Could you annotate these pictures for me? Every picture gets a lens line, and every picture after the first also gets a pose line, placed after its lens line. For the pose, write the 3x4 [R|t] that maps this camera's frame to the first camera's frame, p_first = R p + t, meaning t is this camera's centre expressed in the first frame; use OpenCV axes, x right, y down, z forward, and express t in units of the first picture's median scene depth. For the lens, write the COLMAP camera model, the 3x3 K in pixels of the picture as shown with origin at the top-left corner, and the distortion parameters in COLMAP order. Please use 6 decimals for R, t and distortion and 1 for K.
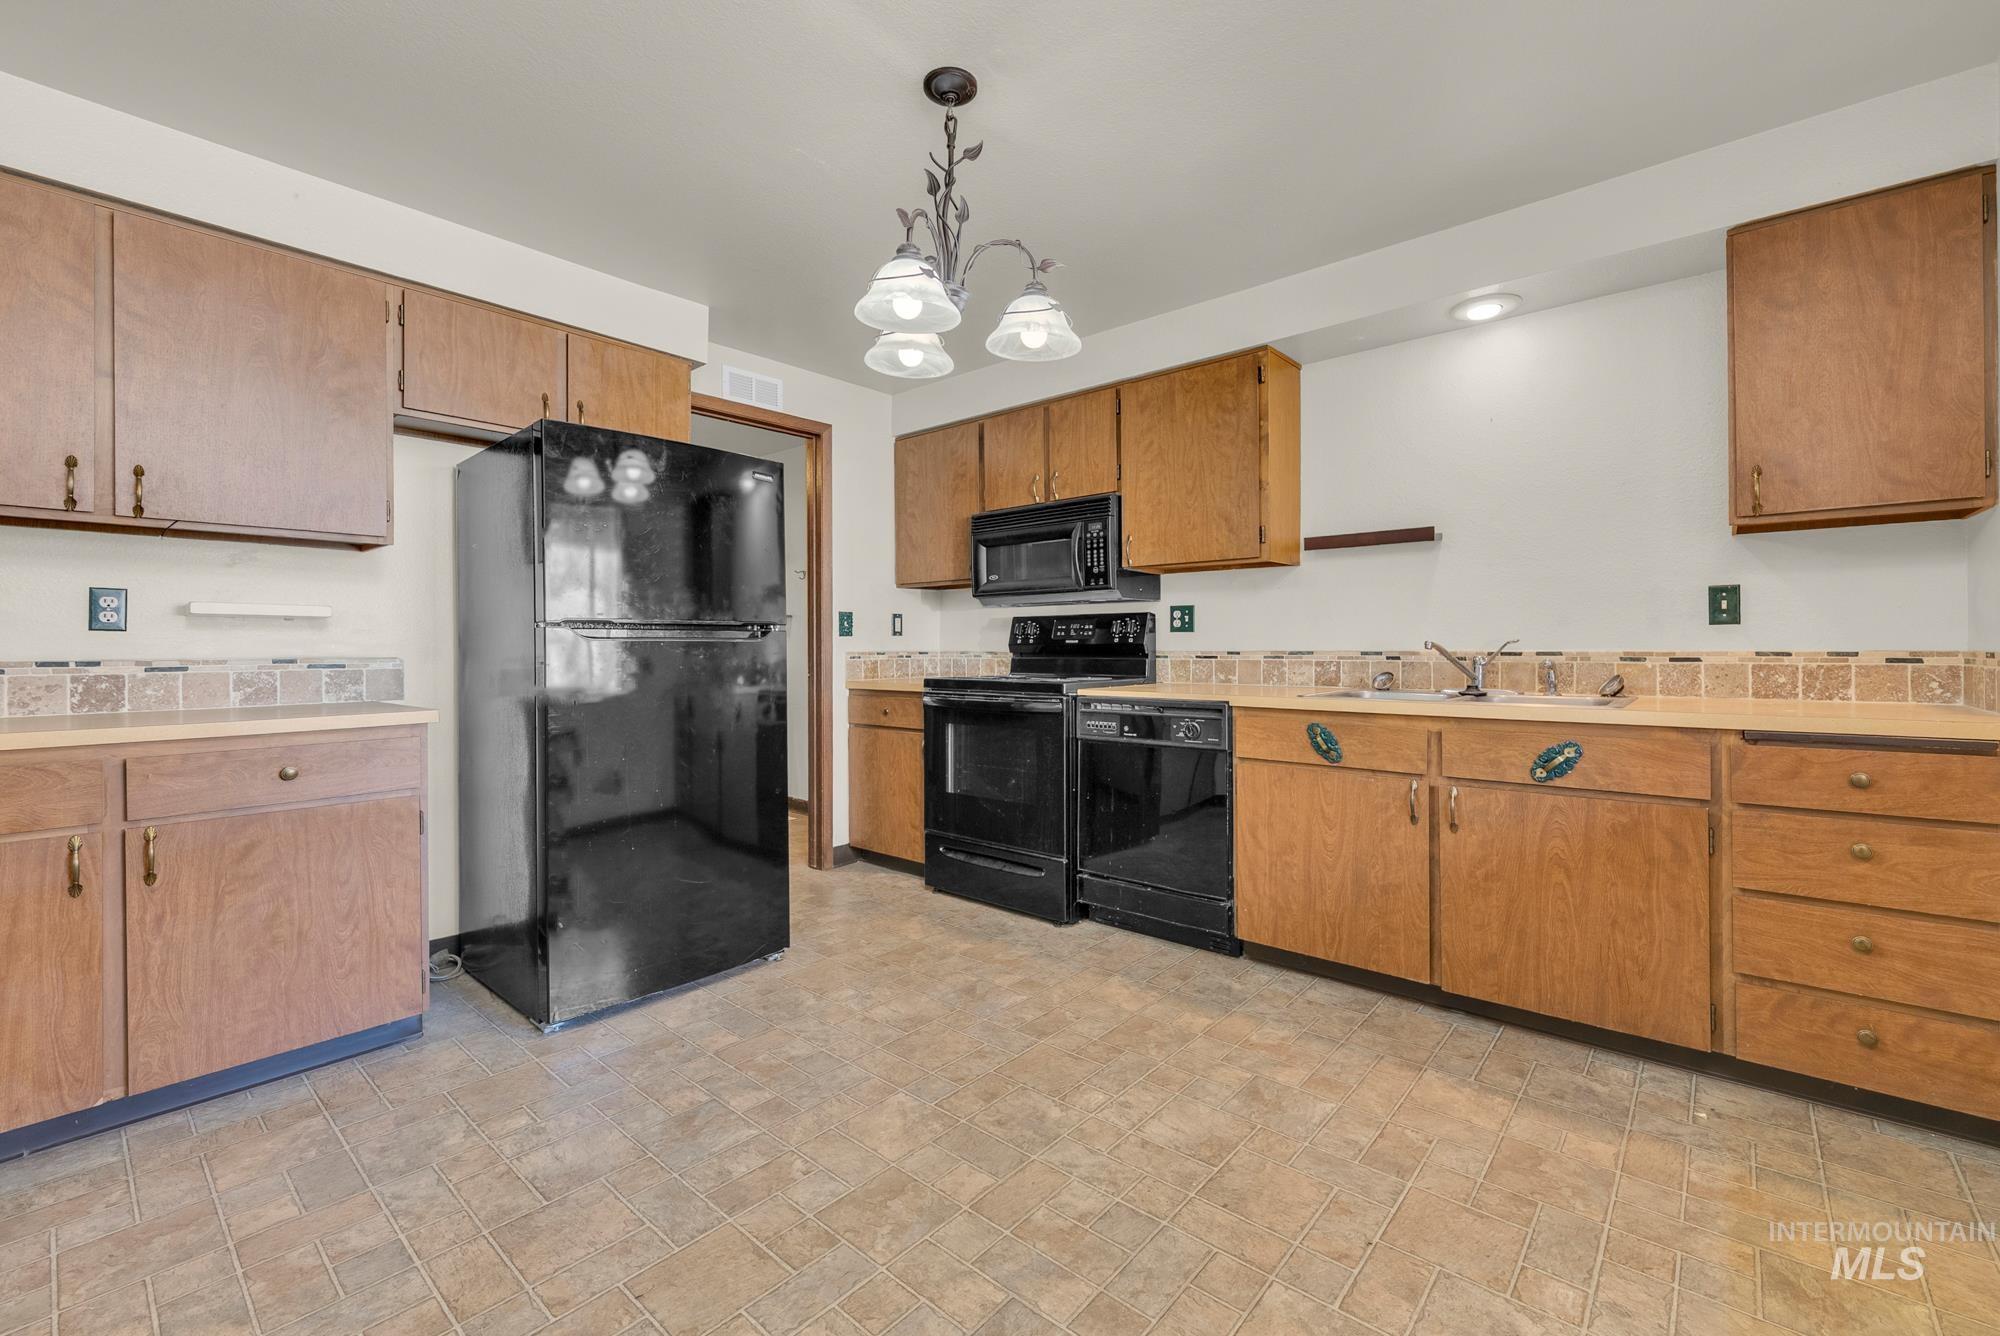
lens RADIAL K [[821.1, 0, 978.3], [0, 821.1, 649.9], [0, 0, 1]] dist [0.002226, -0.000871]
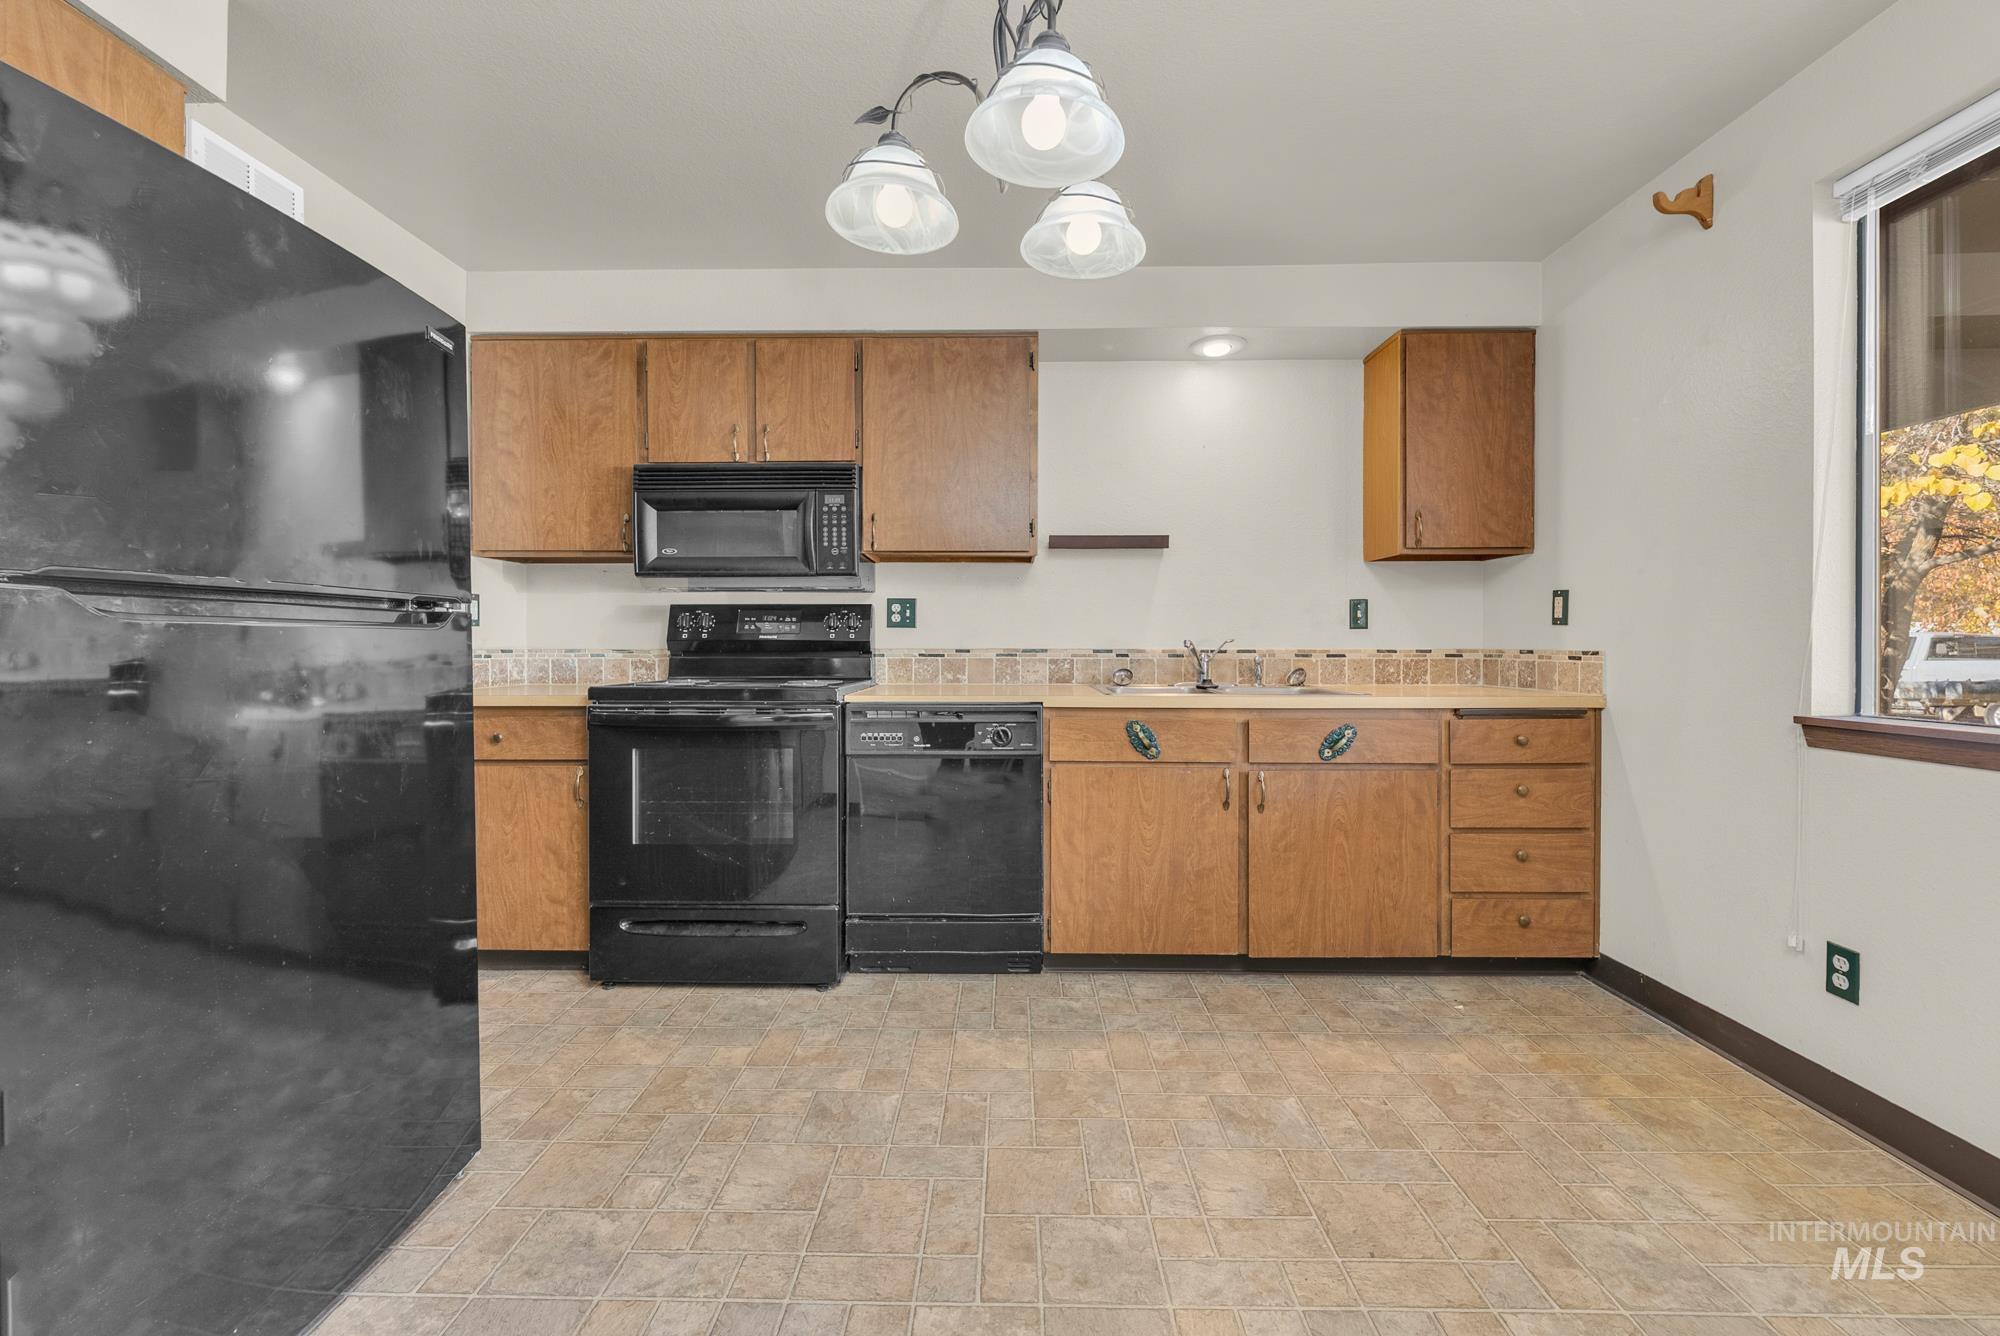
lens RADIAL K [[821.1, 0, 978.3], [0, 821.1, 649.9], [0, 0, 1]] dist [0.002226, -0.000871]
pose [[0.763456, 0.000032, 0.645860, -0.380075], [-0.001845, 0.999996, 0.002131, 0.001012], [-0.645857, -0.002819, 0.763453, 0.356416]]
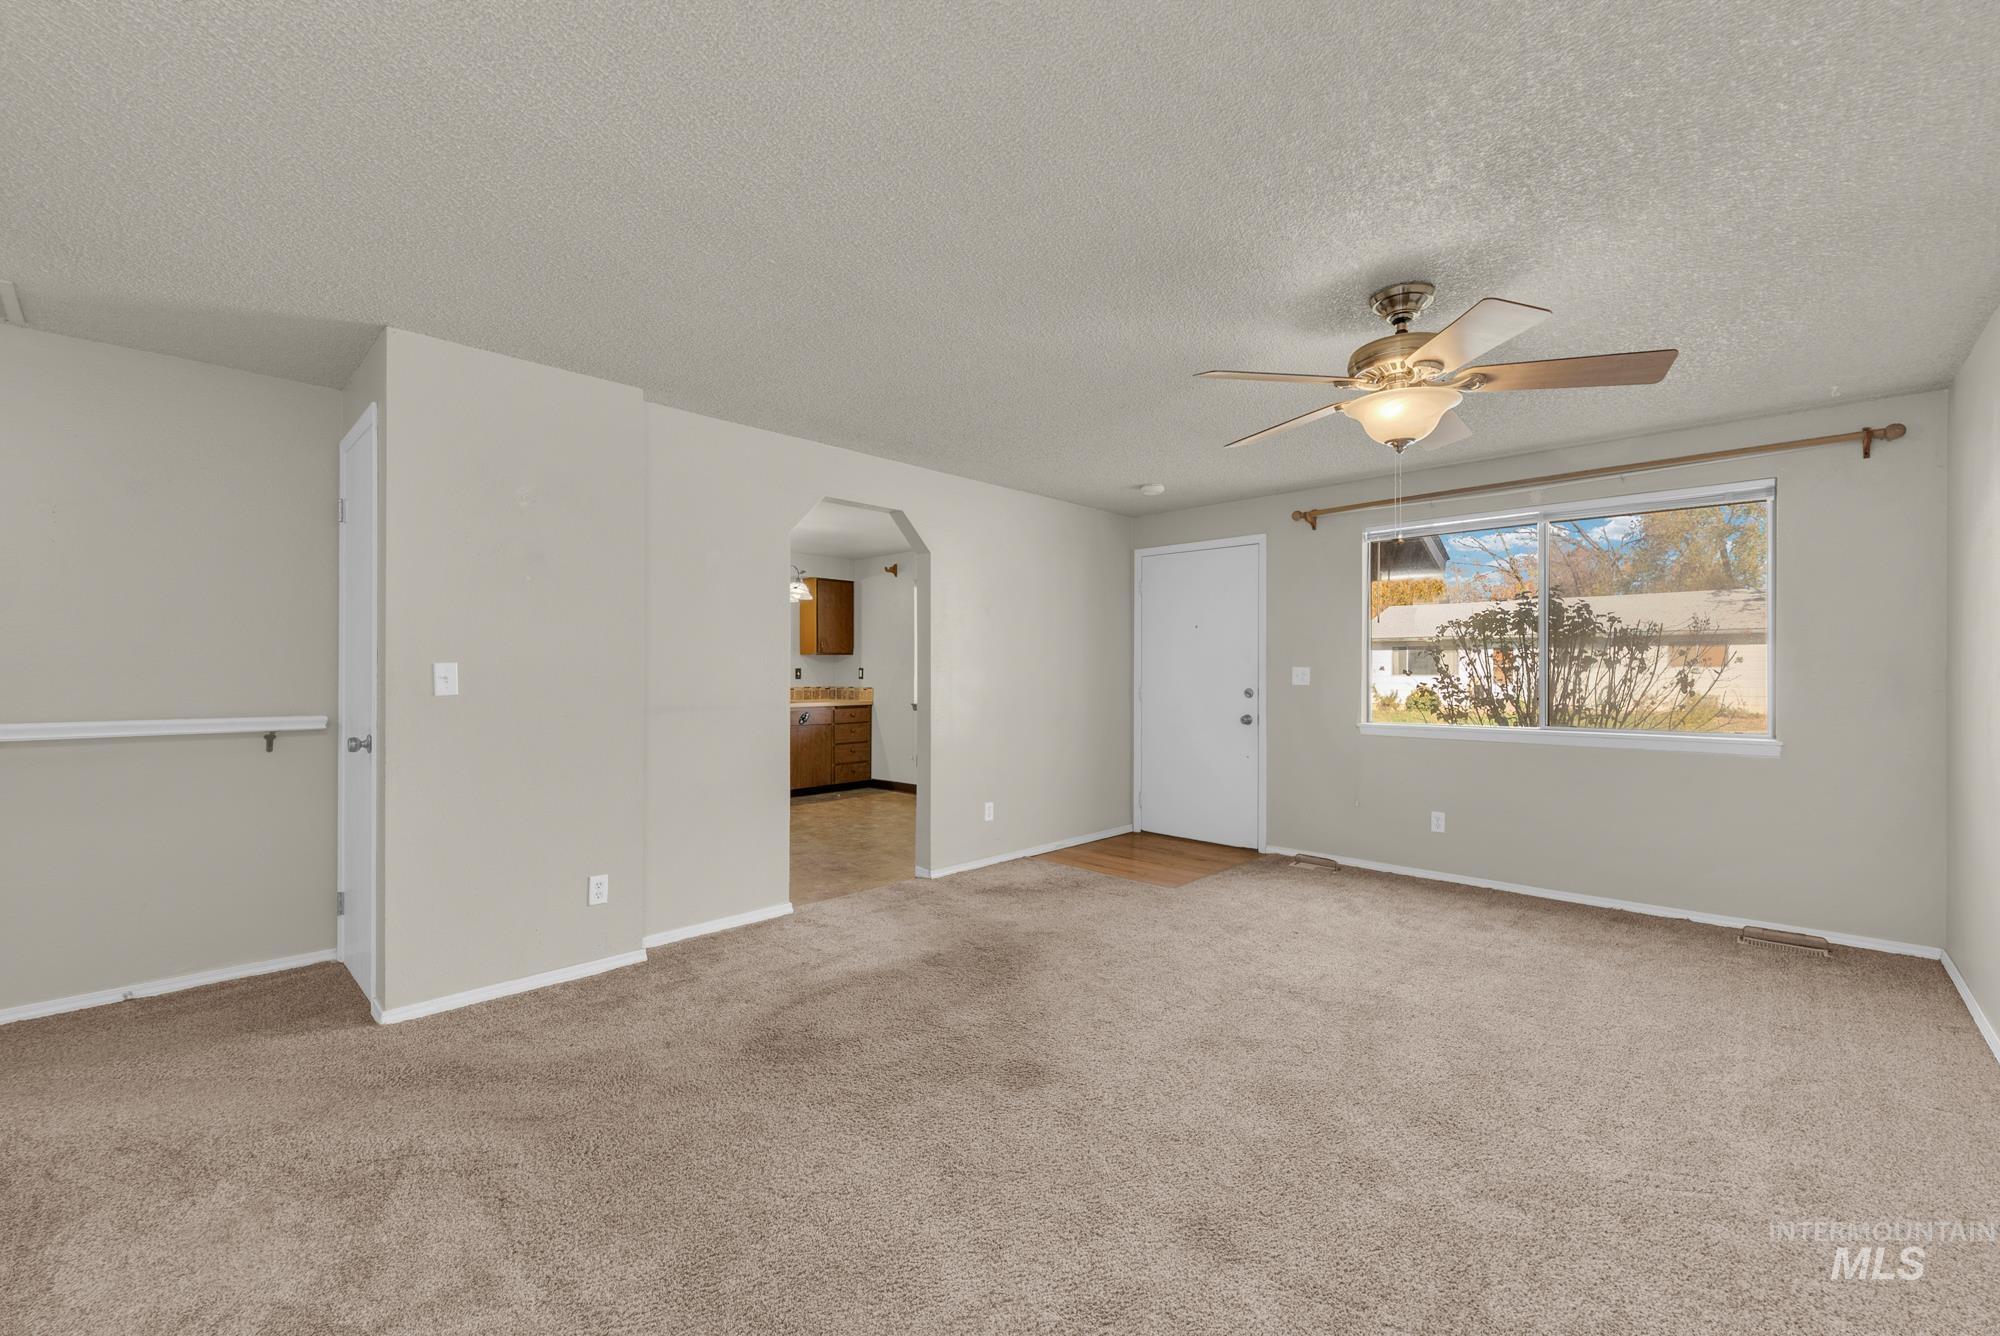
lens RADIAL K [[820.9, 0, 1000.0], [0, 820.9, 668.0], [0, 0, 1]] dist [0.000152, -0.000180]
pose [[0.029736, 0.011294, 0.999494, -2.397337], [0.000145, 0.999936, -0.011304, -0.036314], [-0.999558, 0.000481, 0.029733, 0.023679]]
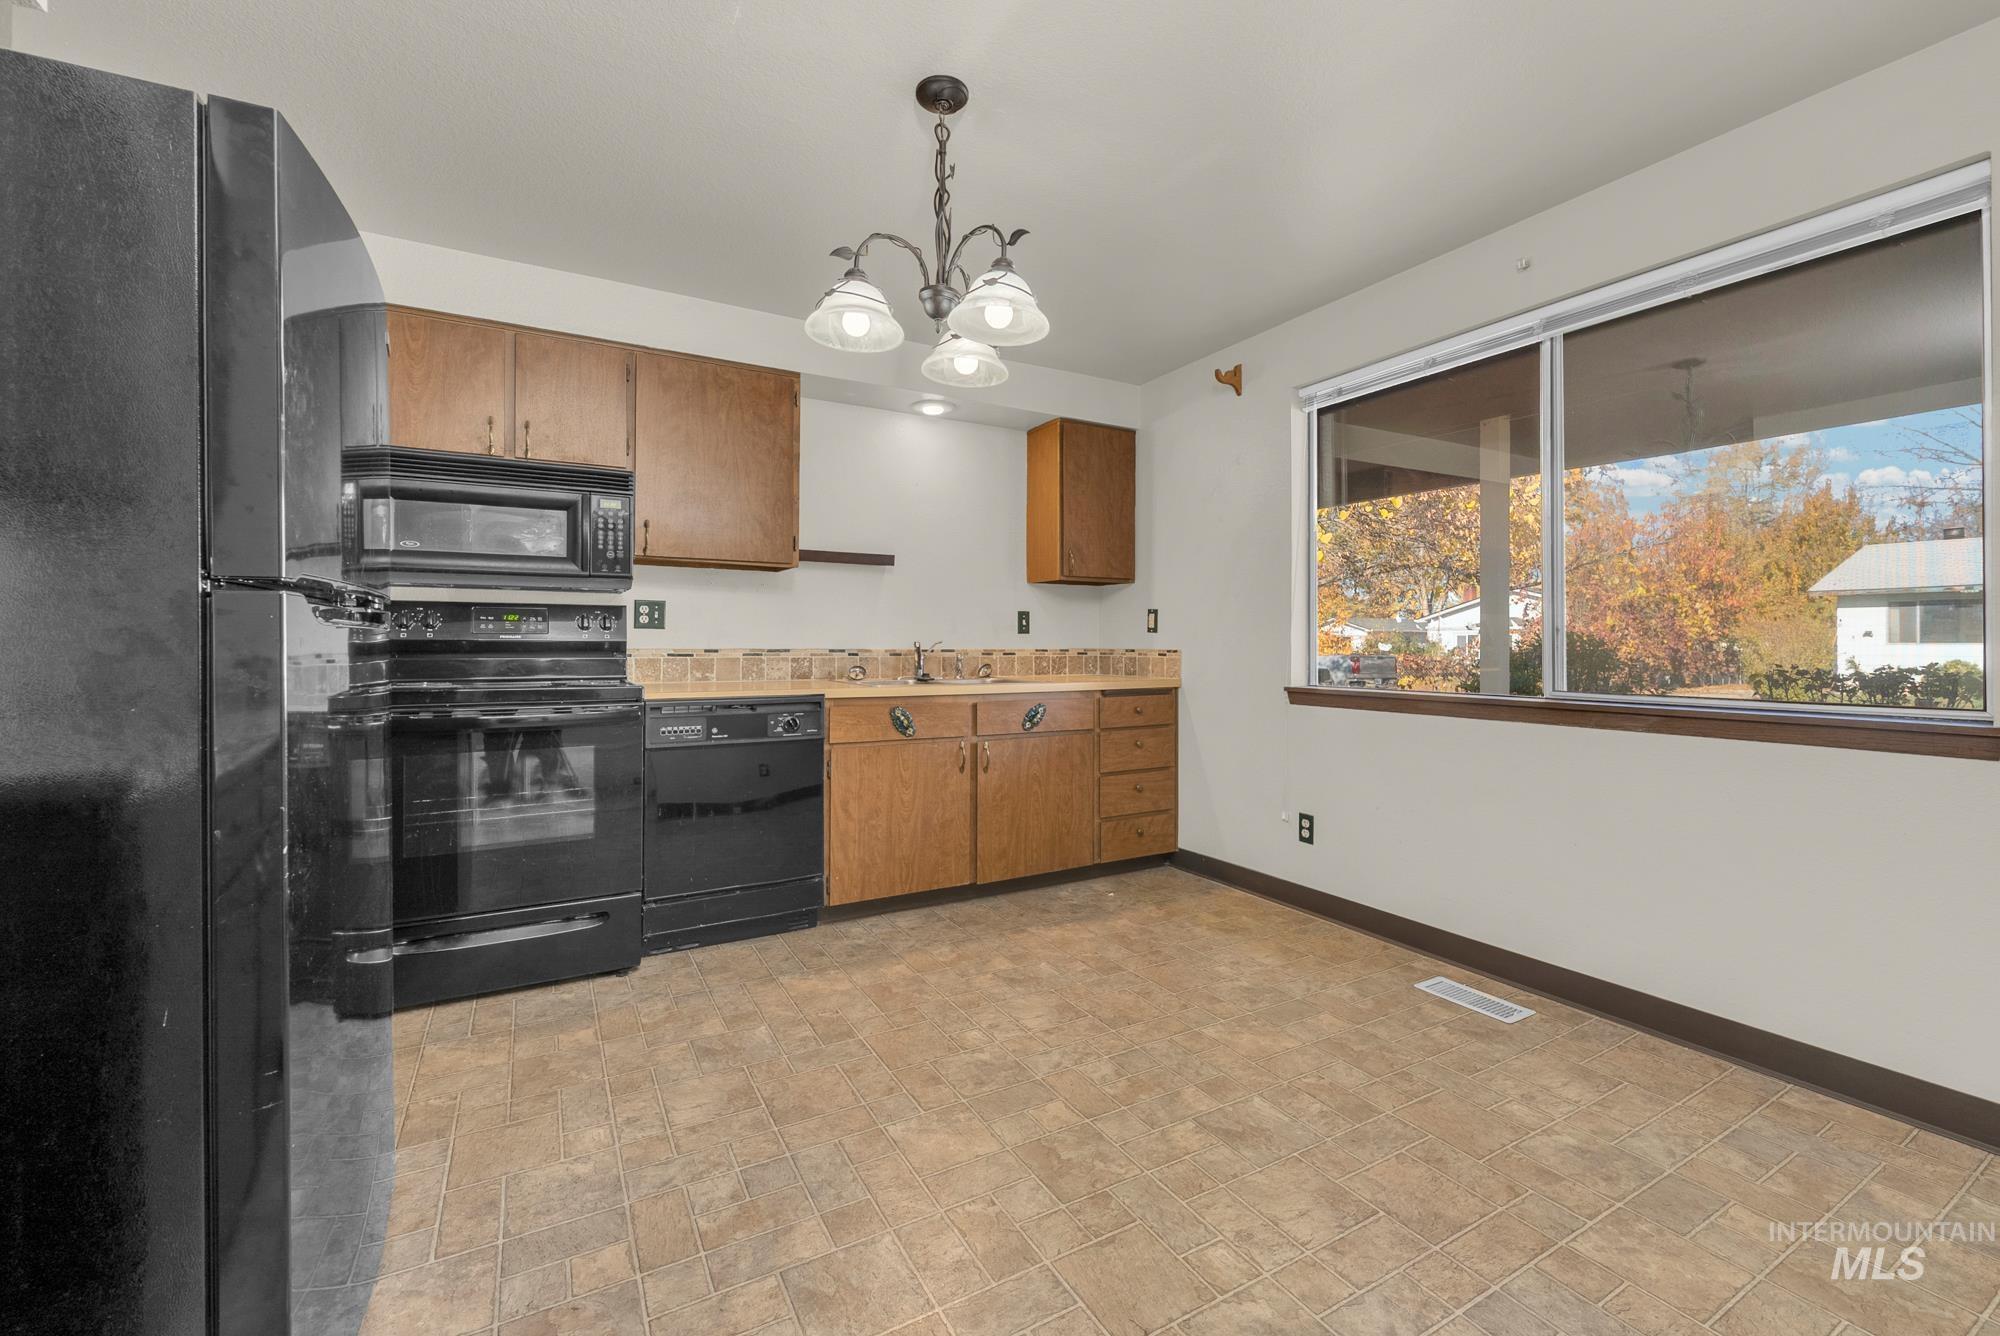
lens RADIAL K [[838.9, 0, 980.3], [0, 838.9, 639.9], [0, 0, 1]] dist [0.008462, -0.000131]
pose [[0.333783, 0.010003, 0.942597, -0.741731], [-0.001317, 0.999948, -0.010145, 0.000661], [-0.942649, 0.002145, 0.333779, 0.452832]]
